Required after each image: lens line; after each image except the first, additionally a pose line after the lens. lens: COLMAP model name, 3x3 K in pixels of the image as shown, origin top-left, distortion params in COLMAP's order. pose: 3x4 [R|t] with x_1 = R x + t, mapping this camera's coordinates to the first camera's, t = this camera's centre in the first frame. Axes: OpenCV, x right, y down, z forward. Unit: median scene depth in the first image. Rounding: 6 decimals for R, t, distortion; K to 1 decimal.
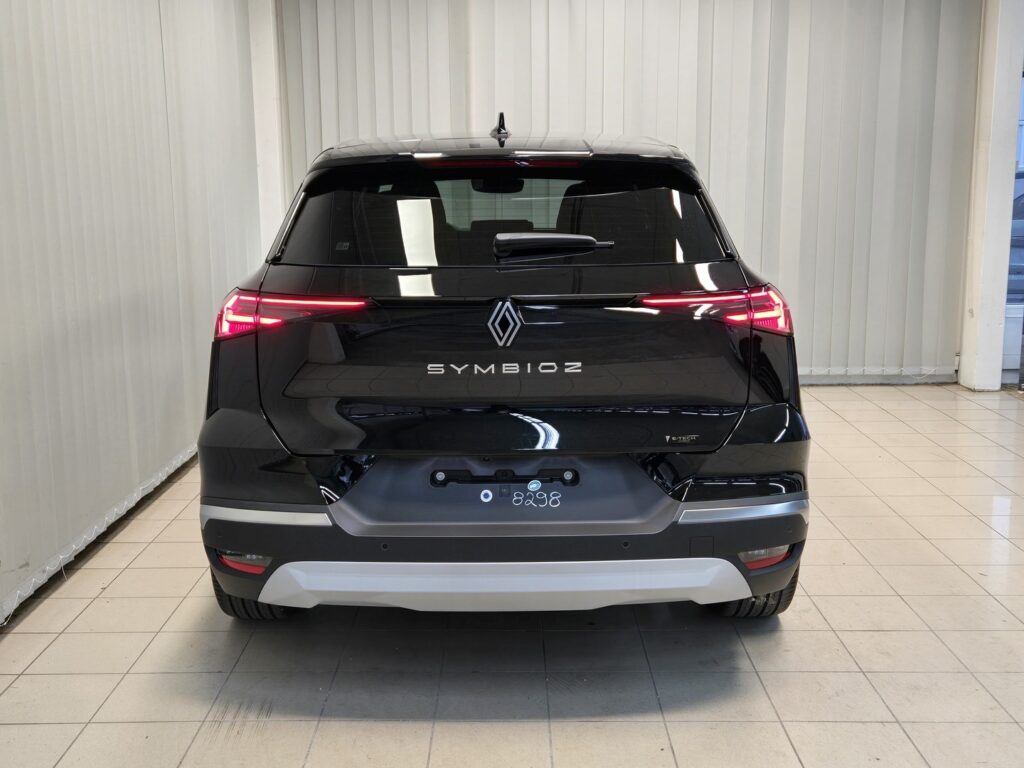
lens RADIAL K [[1220.1, 0, 512.0], [0, 1220.1, 384.0], [0, 0, 1]] dist [0.053730, -0.002544]
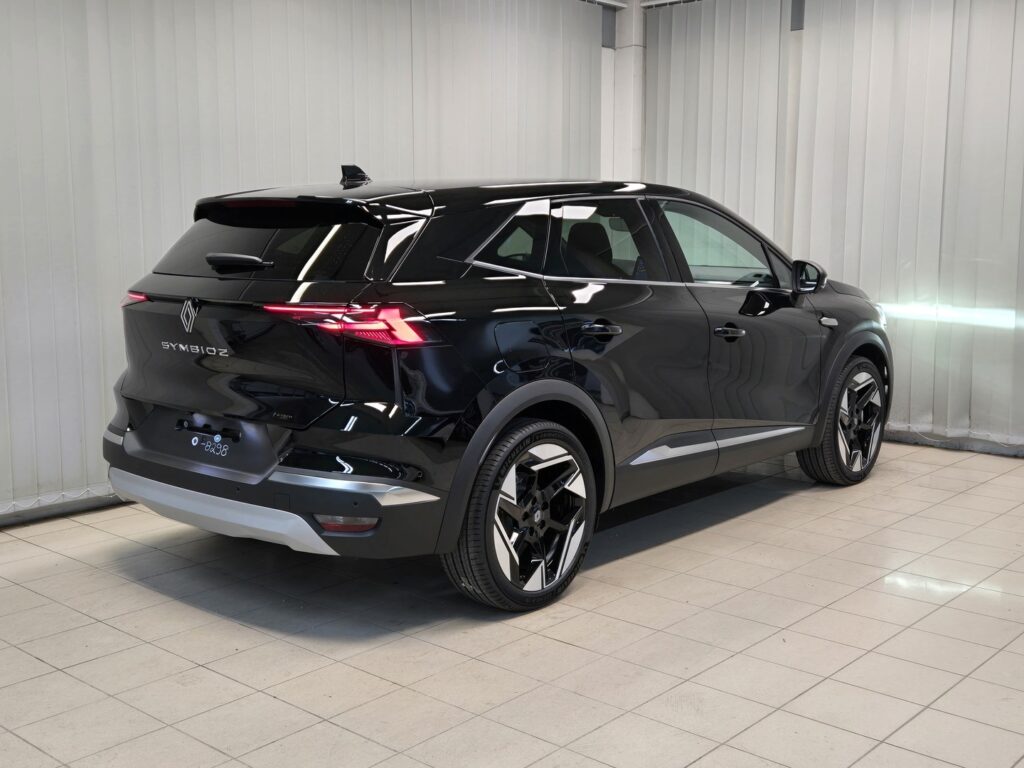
lens RADIAL K [[1220.1, 0, 512.0], [0, 1220.1, 384.0], [0, 0, 1]] dist [0.053730, -0.002544]
pose [[0.727388, 0.096782, -0.679367, 0.993275], [-0.125113, 0.992115, 0.007379, -0.023514], [0.674725, 0.079630, 0.733761, 0.182502]]
